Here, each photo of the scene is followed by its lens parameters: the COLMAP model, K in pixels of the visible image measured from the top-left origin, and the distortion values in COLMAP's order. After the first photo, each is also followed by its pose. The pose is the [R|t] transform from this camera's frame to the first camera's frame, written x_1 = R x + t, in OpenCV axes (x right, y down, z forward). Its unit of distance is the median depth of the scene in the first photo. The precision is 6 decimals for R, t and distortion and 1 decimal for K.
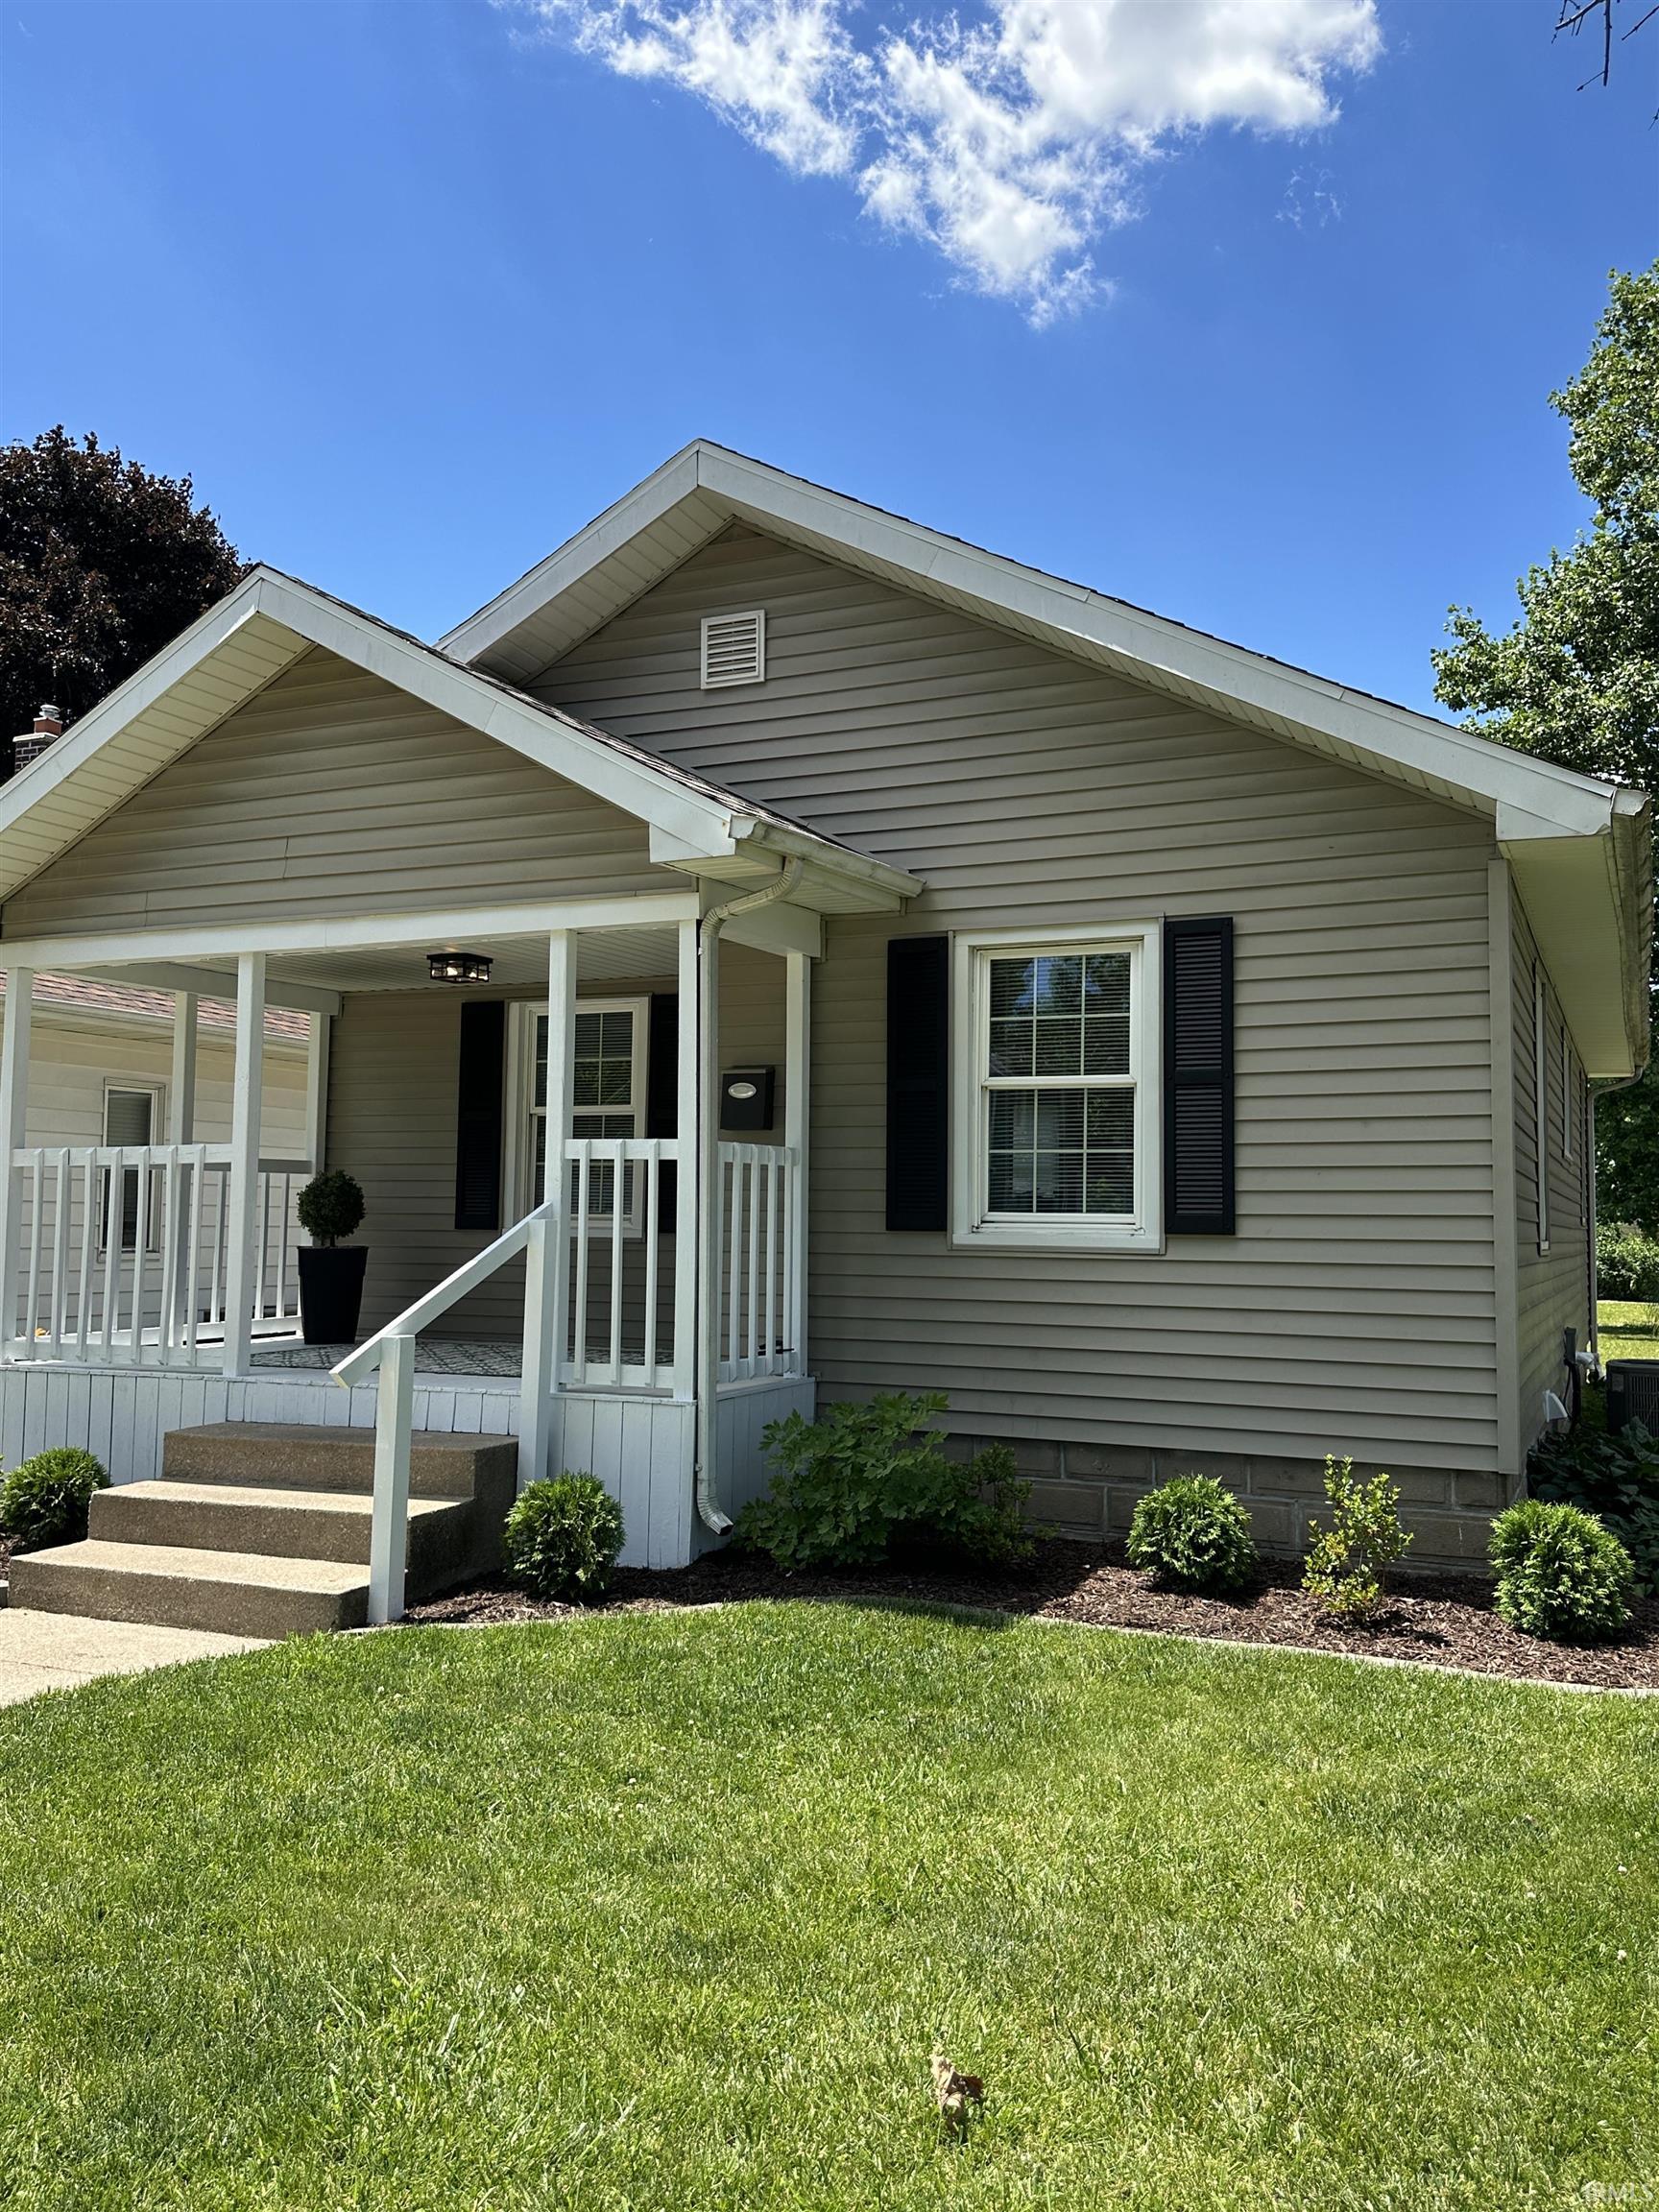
lens RADIAL K [[1752.1, 0, 842.6], [0, 1752.1, 1088.2], [0, 0, 1]] dist [0.032688, -0.025138]
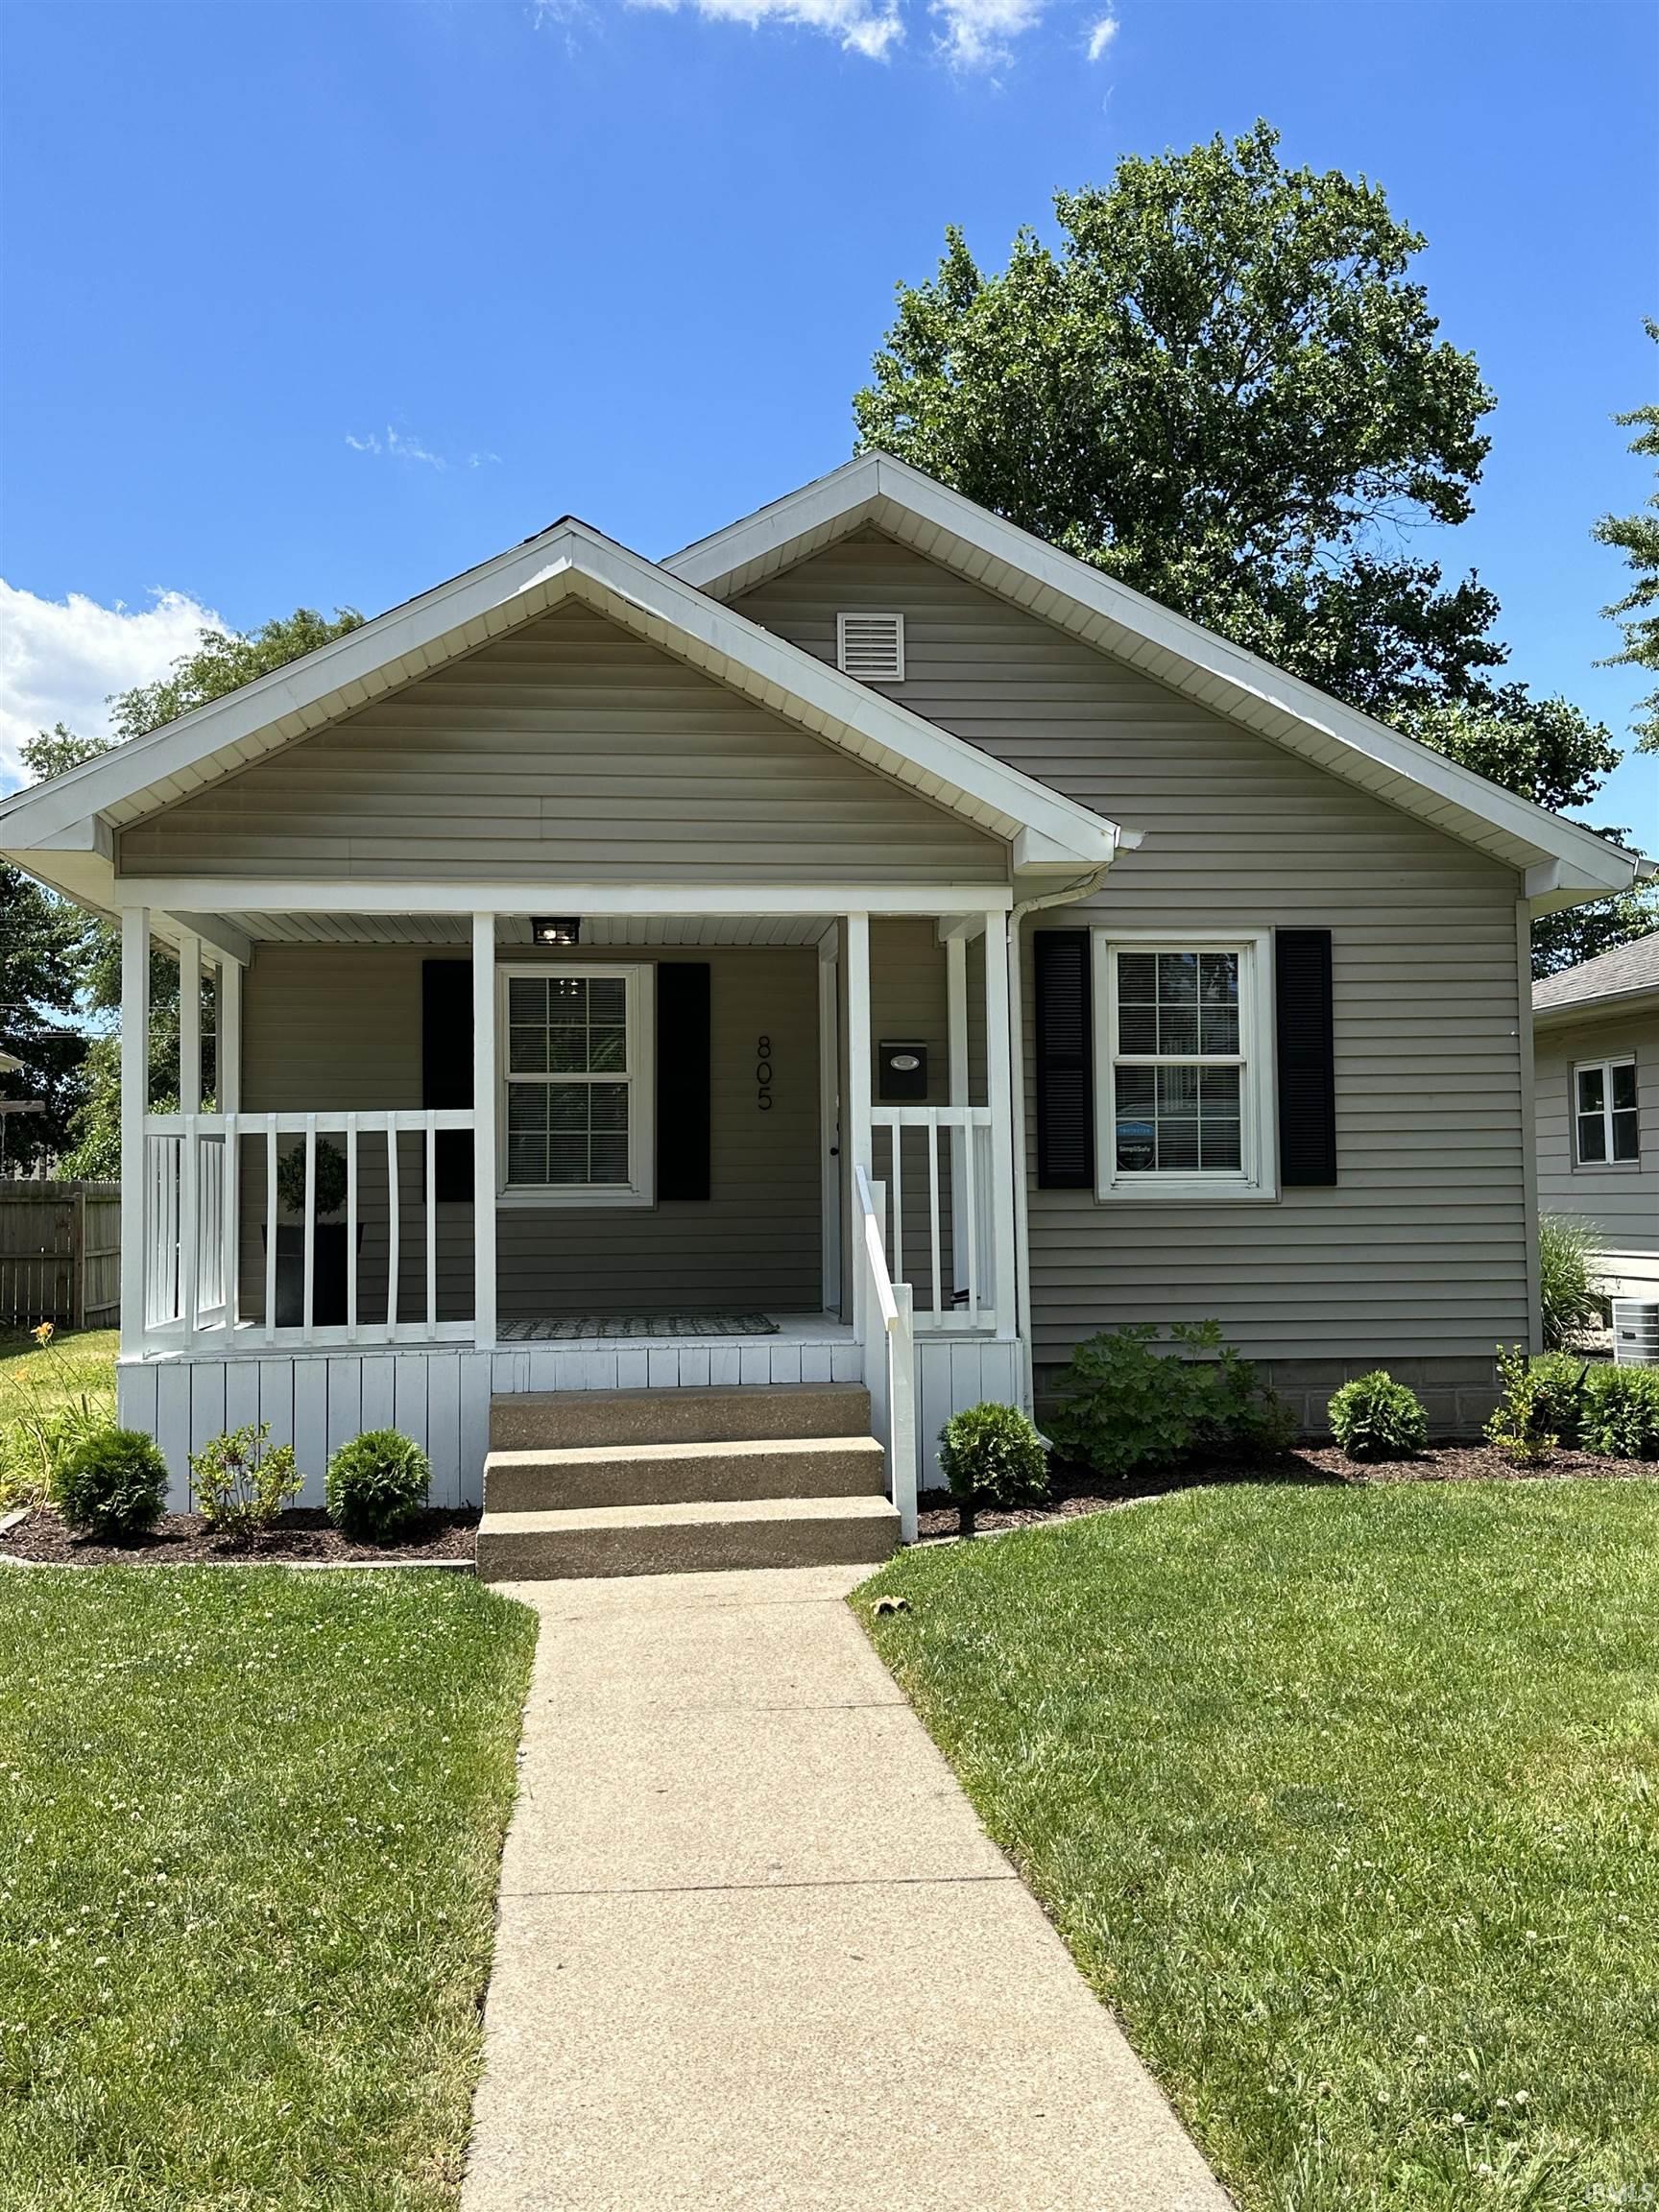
lens RADIAL K [[1975.6, 0, 837.6], [0, 1975.6, 1119.0], [0, 0, 1]] dist [0.088842, -0.014367]
pose [[0.861034, 0.000774, 0.508547, -0.767053], [-0.016684, 0.999503, 0.026728, 0.004327], [-0.508273, -0.031499, 0.860619, -0.036983]]
